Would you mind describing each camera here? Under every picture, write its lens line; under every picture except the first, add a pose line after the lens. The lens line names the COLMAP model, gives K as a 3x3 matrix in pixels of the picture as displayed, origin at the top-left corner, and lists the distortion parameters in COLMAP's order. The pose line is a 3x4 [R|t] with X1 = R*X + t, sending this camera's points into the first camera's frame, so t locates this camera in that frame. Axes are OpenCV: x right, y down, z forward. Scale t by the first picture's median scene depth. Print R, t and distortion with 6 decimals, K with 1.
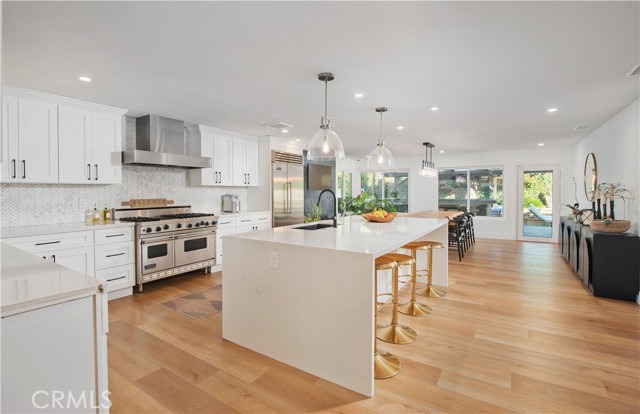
lens RADIAL K [[305.0, 0, 305.2], [0, 305.0, 196.1], [0, 0, 1]] dist [-0.000341, -0.000002]
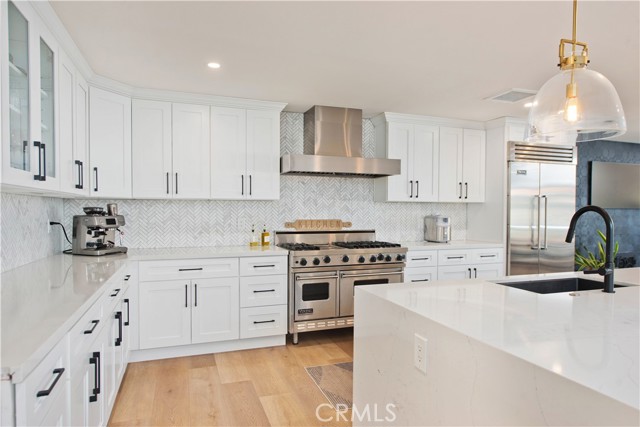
lens RADIAL K [[402.9, 0, 323.6], [0, 402.9, 220.5], [0, 0, 1]] dist [-0.002606, 0.000359]
pose [[0.817266, 0.022758, -0.575811, 0.071547], [-0.016292, 0.999733, 0.016389, -0.004658], [0.576030, -0.004013, 0.817419, 0.204760]]
